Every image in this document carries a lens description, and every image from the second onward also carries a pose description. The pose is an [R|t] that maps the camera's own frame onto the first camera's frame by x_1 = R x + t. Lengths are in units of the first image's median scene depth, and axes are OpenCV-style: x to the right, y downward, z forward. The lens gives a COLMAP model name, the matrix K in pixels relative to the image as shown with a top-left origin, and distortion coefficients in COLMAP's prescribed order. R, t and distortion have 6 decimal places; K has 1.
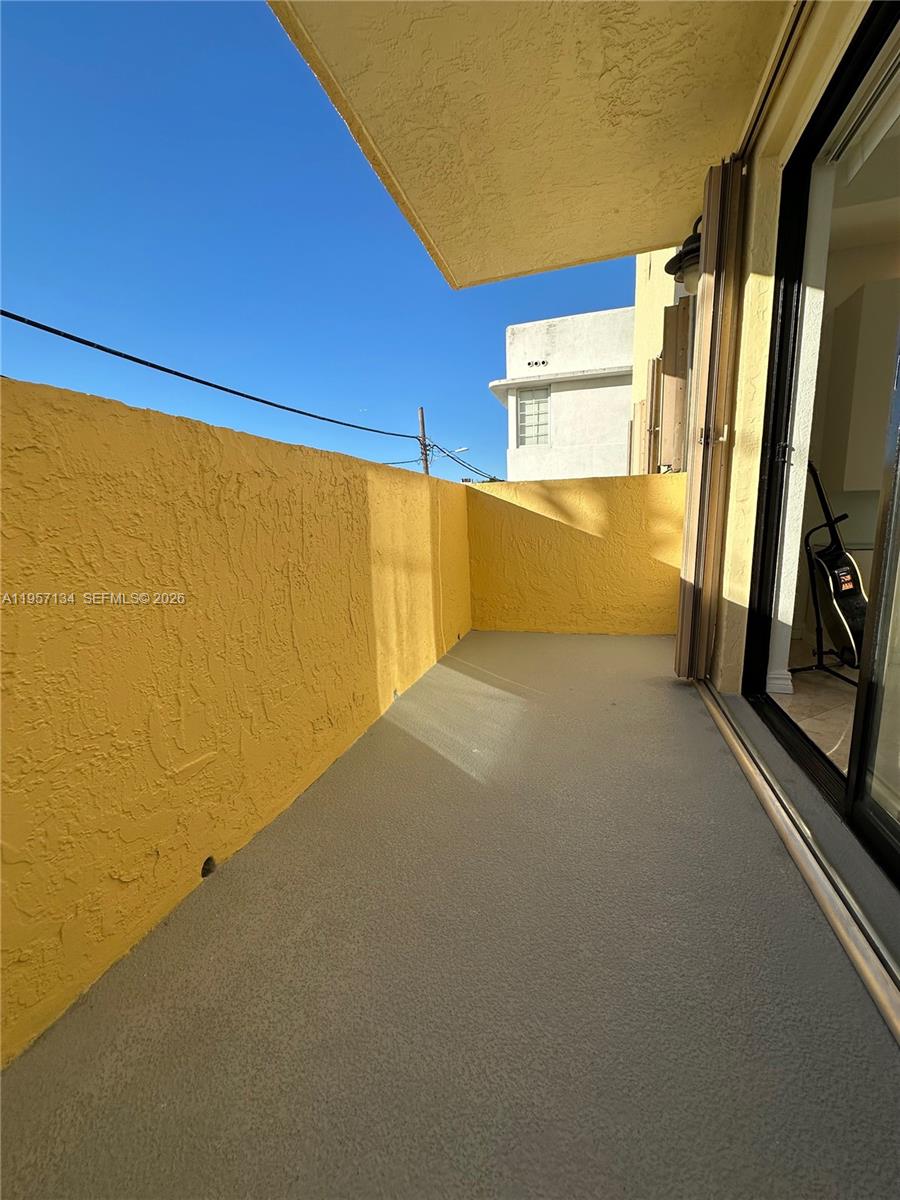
lens RADIAL K [[477.5, 0, 447.9], [0, 477.5, 602.4], [0, 0, 1]] dist [-0.004237, 0.000738]
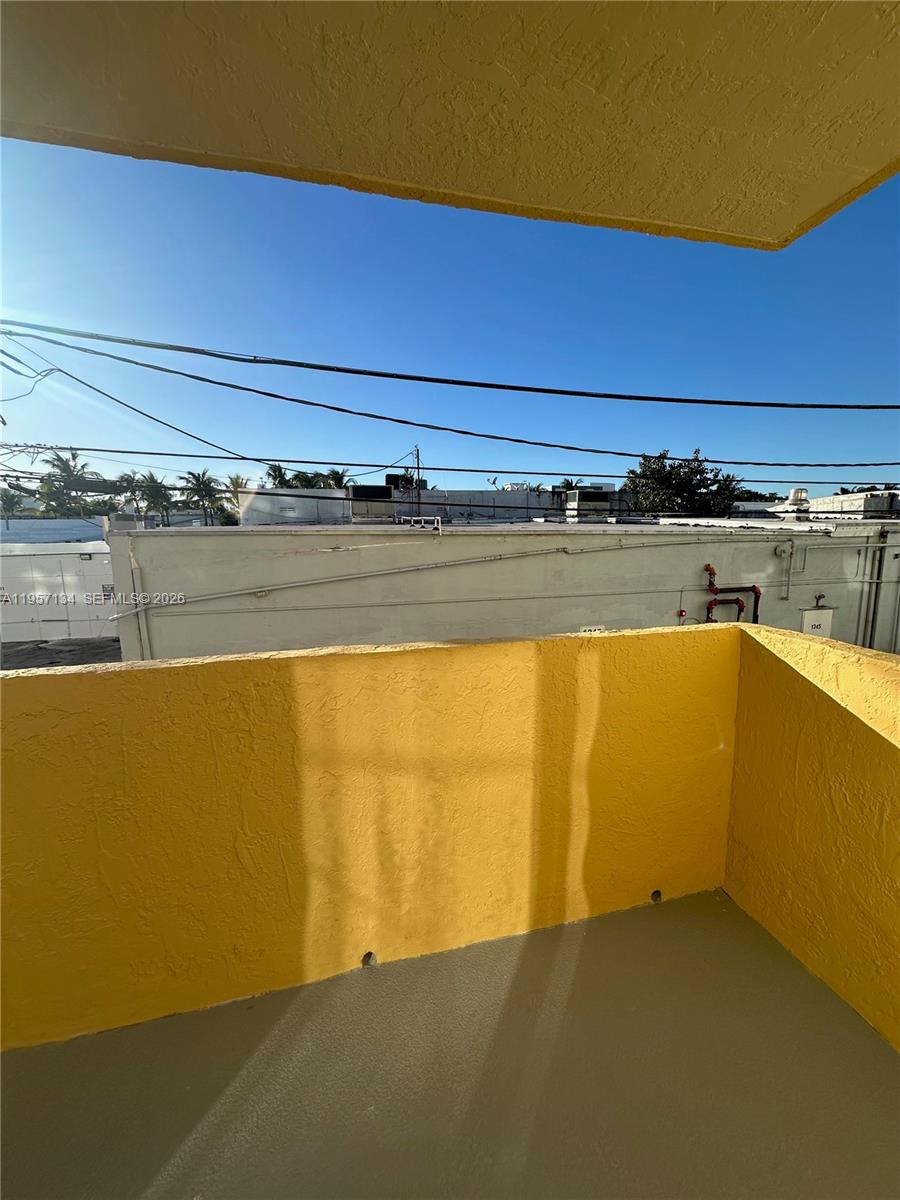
lens RADIAL K [[477.8, 0, 448.1], [0, 477.8, 600.4], [0, 0, 1]] dist [-0.001258, 0.000262]
pose [[0.515134, 0.156863, -0.842633, 0.794057], [-0.154774, 0.983973, 0.088555, -0.699987], [0.843019, 0.084800, 0.531156, 1.153447]]
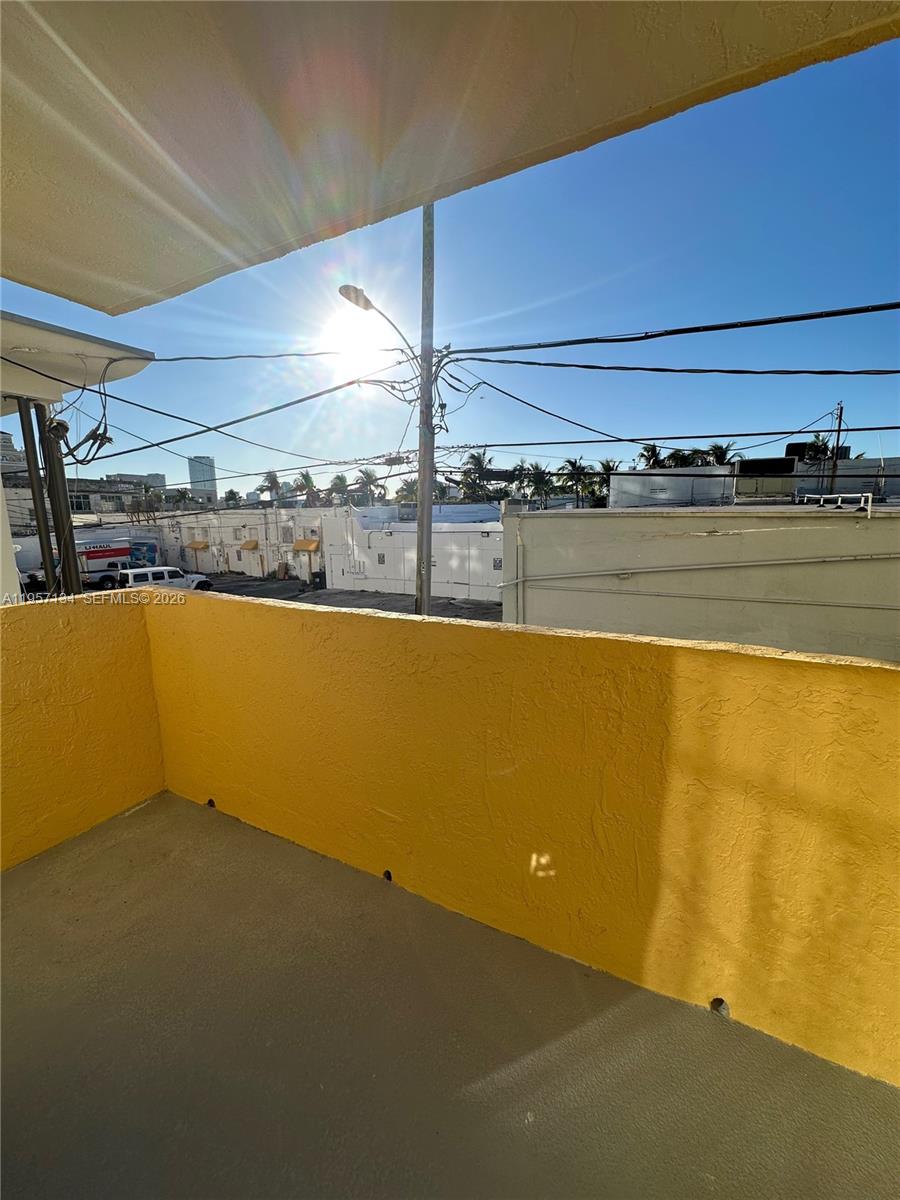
lens RADIAL K [[477.8, 0, 448.1], [0, 477.8, 600.4], [0, 0, 1]] dist [-0.001258, 0.000262]
pose [[-0.177668, 0.208843, -0.961675, 0.738722], [-0.150351, 0.959989, 0.236254, -0.678515], [0.972537, 0.186563, -0.139159, 1.104181]]
